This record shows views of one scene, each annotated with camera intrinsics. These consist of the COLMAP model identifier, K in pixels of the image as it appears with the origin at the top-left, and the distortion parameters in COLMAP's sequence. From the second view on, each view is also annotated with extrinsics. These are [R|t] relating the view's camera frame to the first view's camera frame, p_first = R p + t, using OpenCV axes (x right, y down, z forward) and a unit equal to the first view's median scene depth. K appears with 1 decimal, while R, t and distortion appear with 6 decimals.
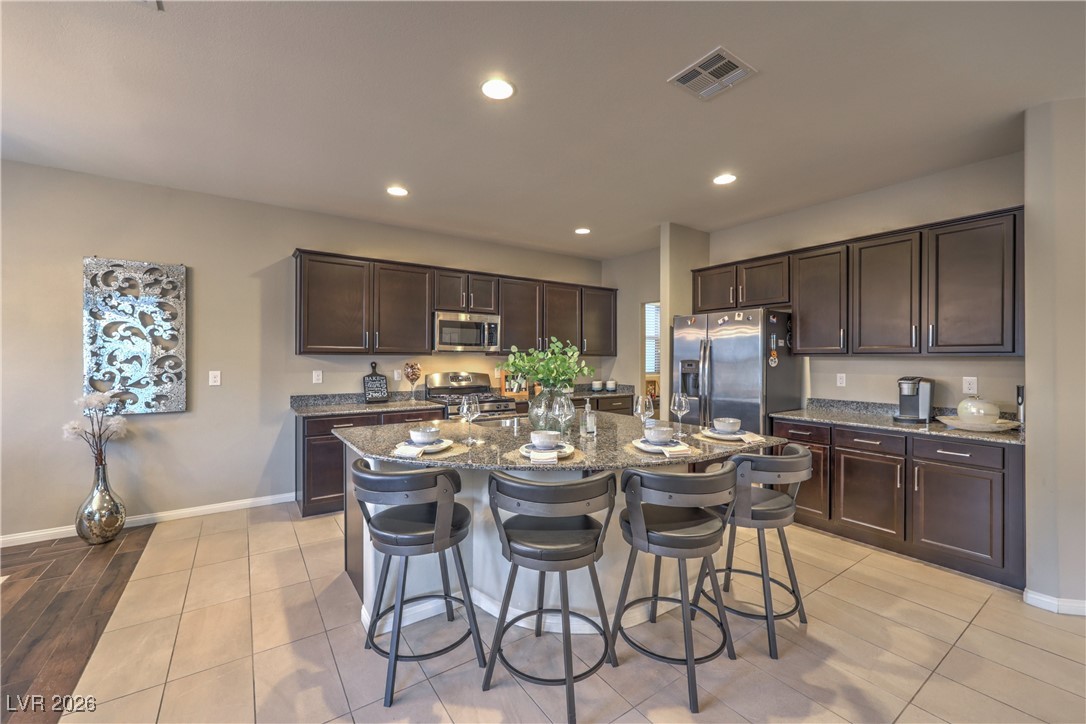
lens RADIAL K [[441.9, 0, 559.3], [0, 441.9, 360.9], [0, 0, 1]] dist [-0.003724, 0.000149]
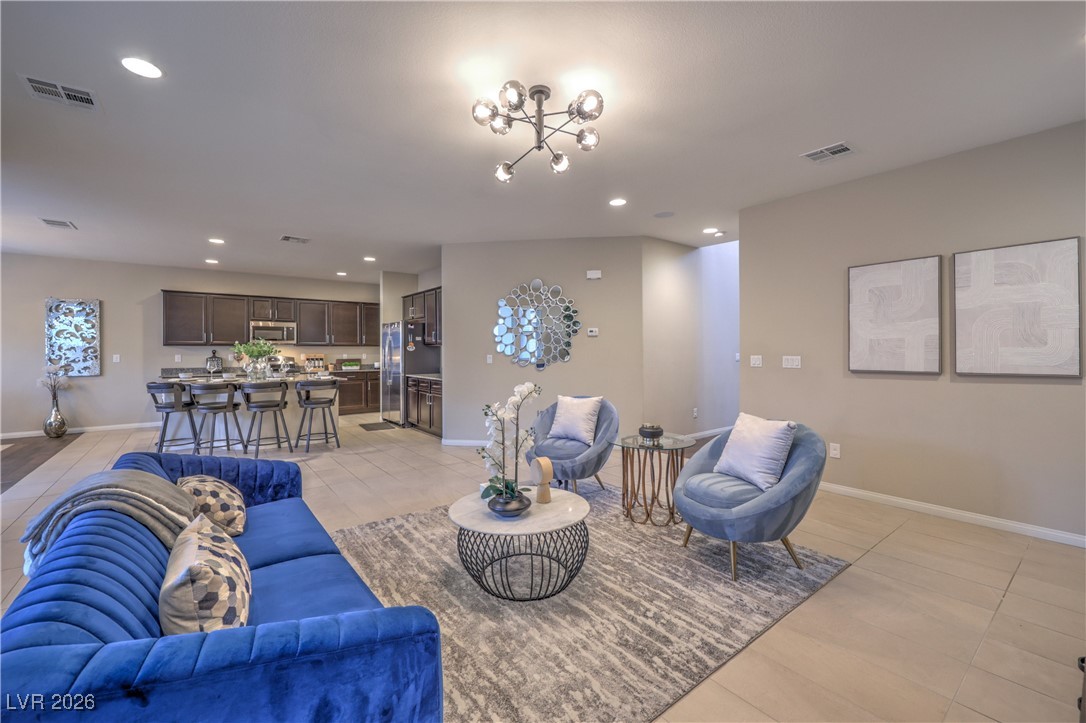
lens RADIAL K [[441.9, 0, 540.9], [0, 441.9, 355.3], [0, 0, 1]] dist [-0.003724, 0.000149]
pose [[0.999537, -0.004957, 0.030033, 1.059148], [0.004774, 0.999970, 0.006179, 0.024067], [-0.030063, -0.006033, 0.999530, -1.018719]]
